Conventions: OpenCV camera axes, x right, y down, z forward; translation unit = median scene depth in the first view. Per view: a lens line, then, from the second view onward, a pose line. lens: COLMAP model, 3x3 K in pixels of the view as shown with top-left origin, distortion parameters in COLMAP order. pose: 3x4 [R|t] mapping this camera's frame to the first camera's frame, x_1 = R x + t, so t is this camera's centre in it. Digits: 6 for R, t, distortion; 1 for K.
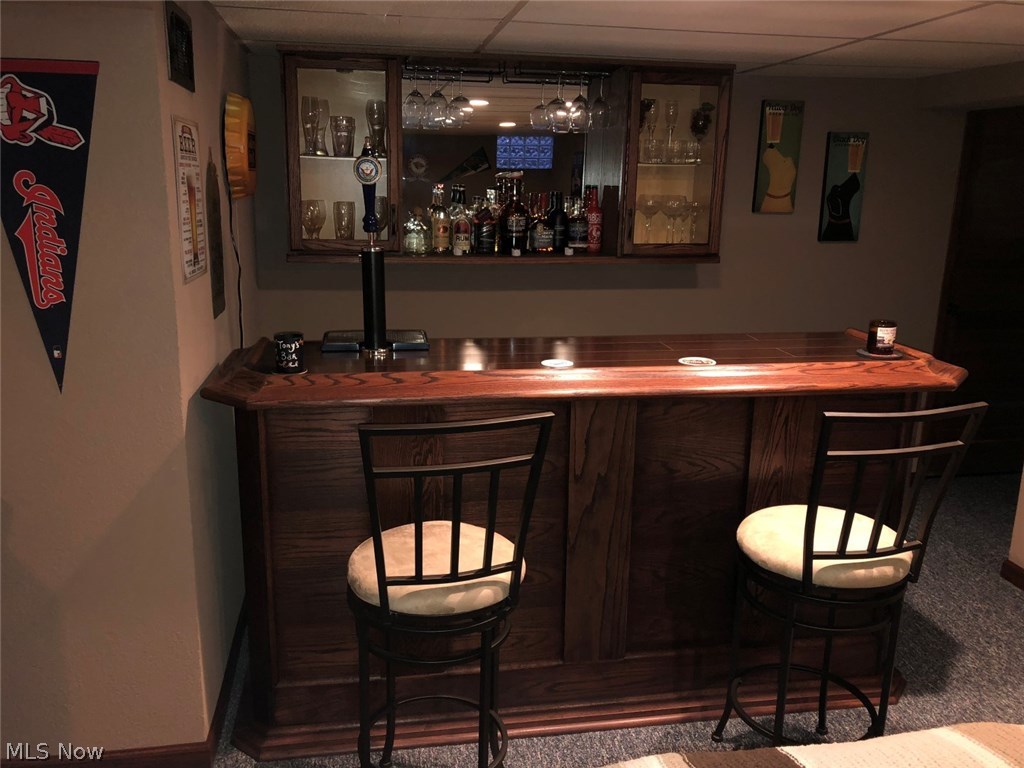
lens RADIAL K [[857.1, 0, 512.1], [0, 857.1, 380.1], [0, 0, 1]] dist [0.014783, -0.010227]
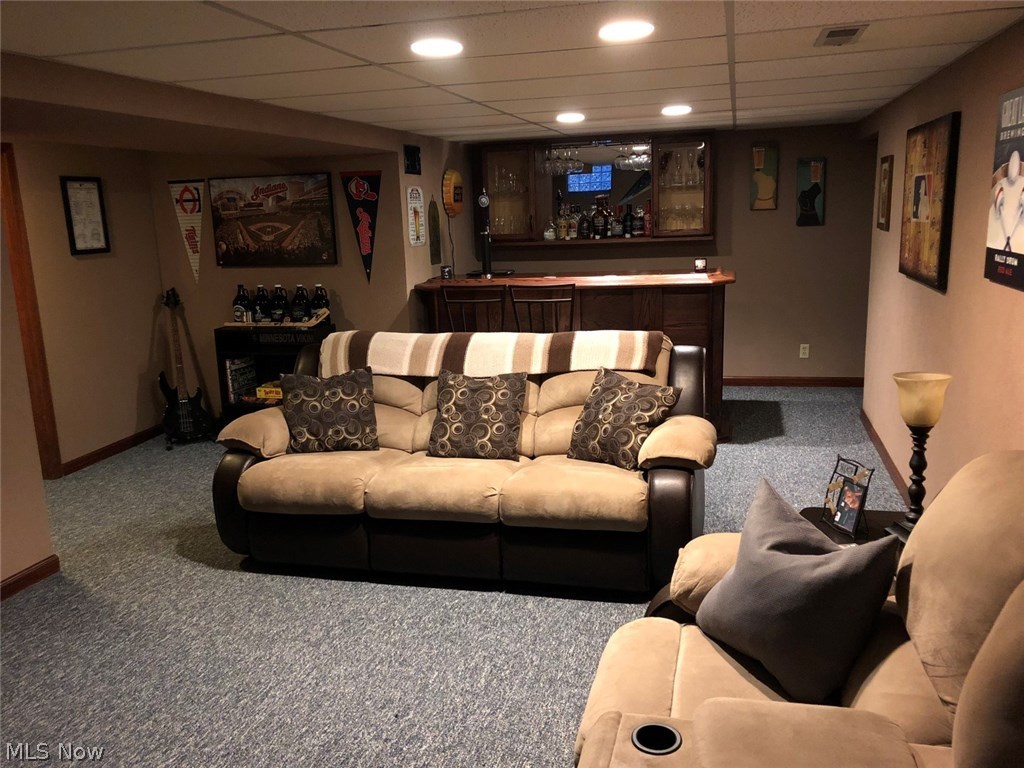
lens RADIAL K [[857.1, 0, 513.1], [0, 857.1, 387.0], [0, 0, 1]] dist [0.014783, -0.010227]
pose [[0.909183, 0.035707, -0.414864, 0.627488], [-0.041250, 0.999139, -0.004403, 0.196247], [0.414349, 0.021116, 0.909873, -0.787502]]
